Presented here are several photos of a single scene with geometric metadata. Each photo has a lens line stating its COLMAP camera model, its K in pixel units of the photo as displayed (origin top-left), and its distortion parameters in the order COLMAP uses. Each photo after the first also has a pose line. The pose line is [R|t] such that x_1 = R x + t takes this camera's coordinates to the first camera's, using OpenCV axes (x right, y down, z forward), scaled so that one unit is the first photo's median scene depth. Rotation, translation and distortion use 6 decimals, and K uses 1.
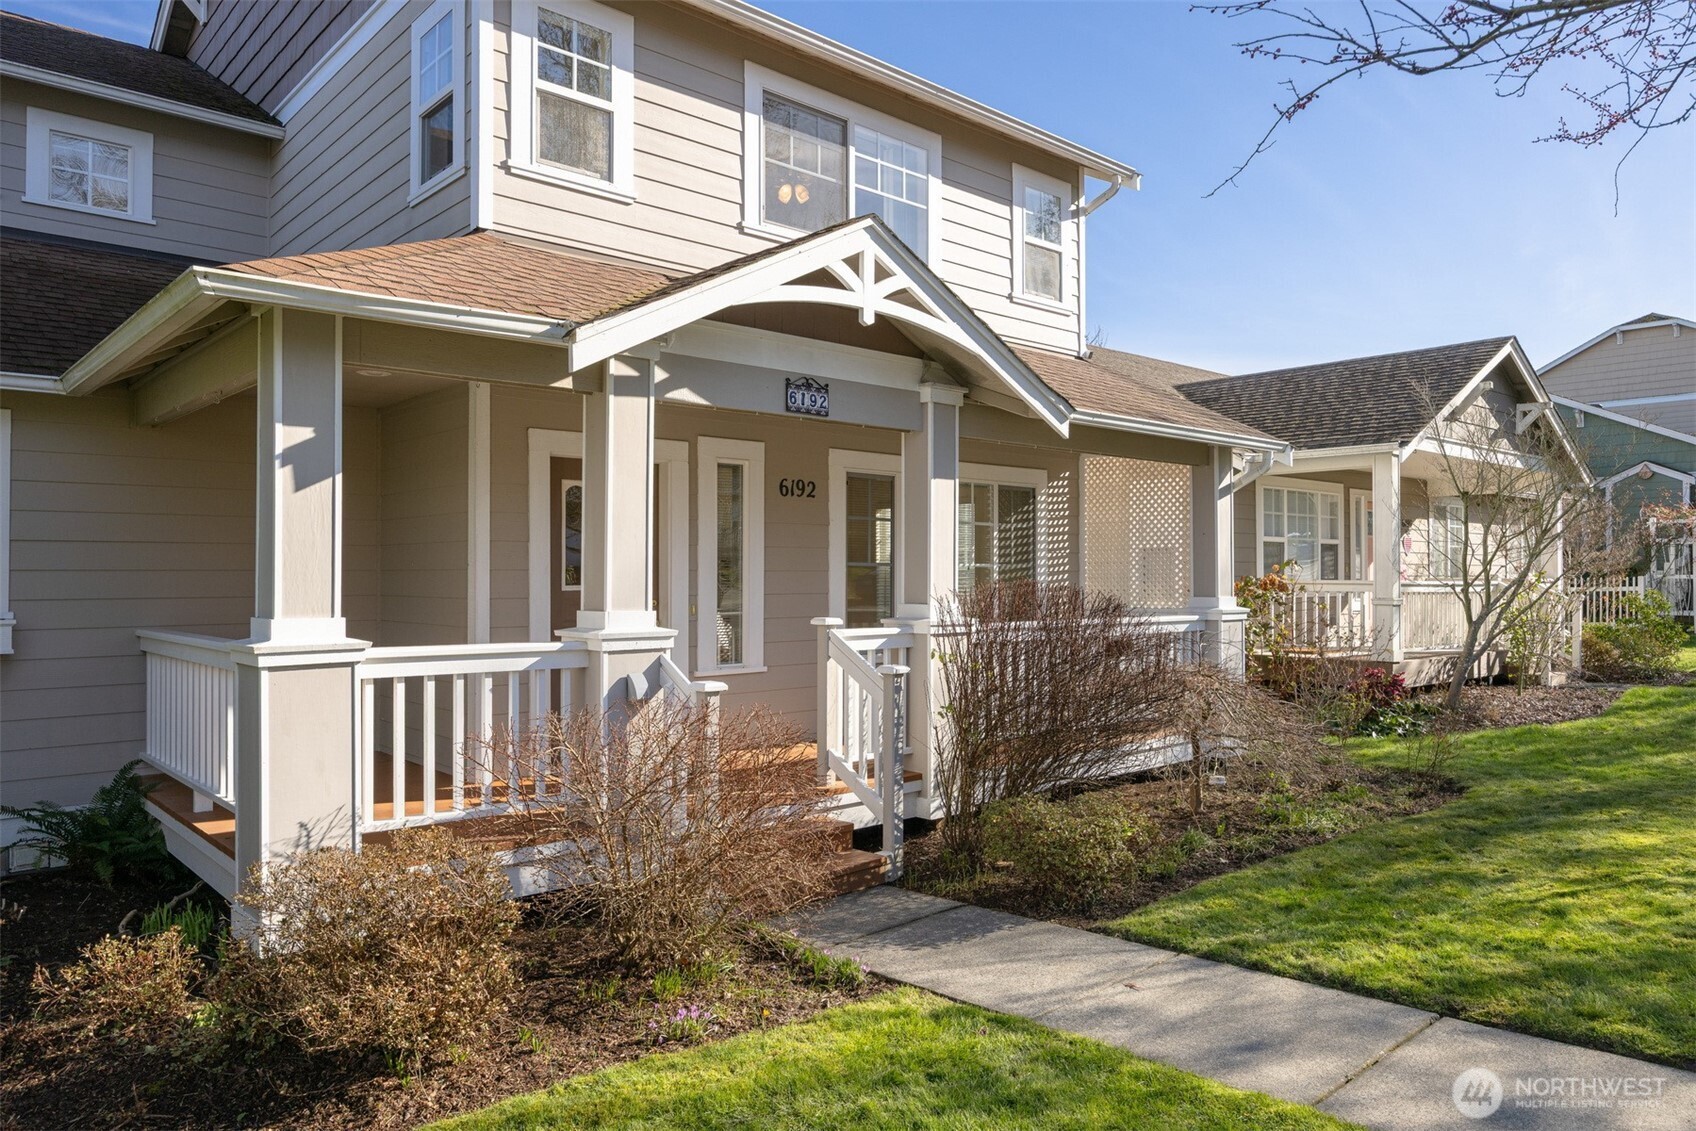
lens RADIAL K [[1125.1, 0, 848.0], [0, 1125.1, 565.5], [0, 0, 1]] dist [0.002157, 0.001512]
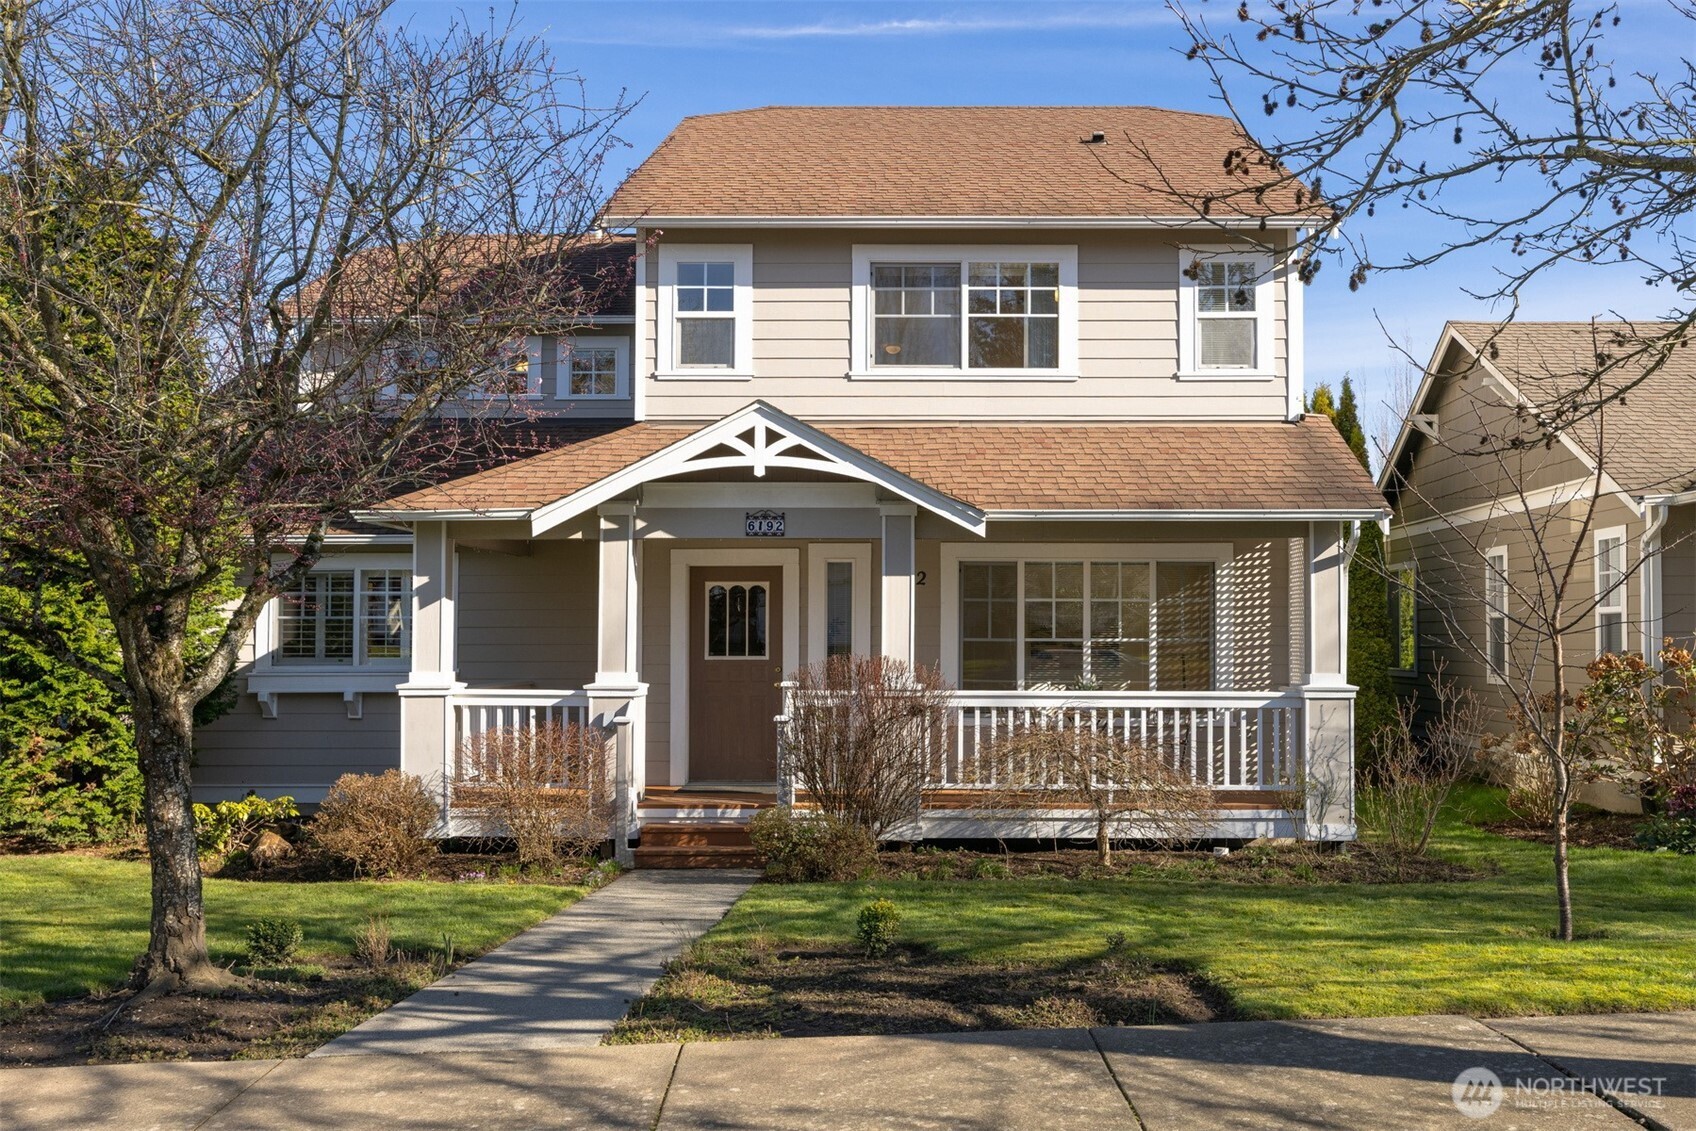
lens RADIAL K [[1487.4, 0, 848.6], [0, 1487.4, 613.7], [0, 0, 1]] dist [-0.044748, 0.000948]
pose [[0.733947, -0.009621, -0.679139, 1.268155], [0.005317, 0.999950, -0.008419, -0.021031], [0.679186, 0.002568, 0.733962, -0.285327]]
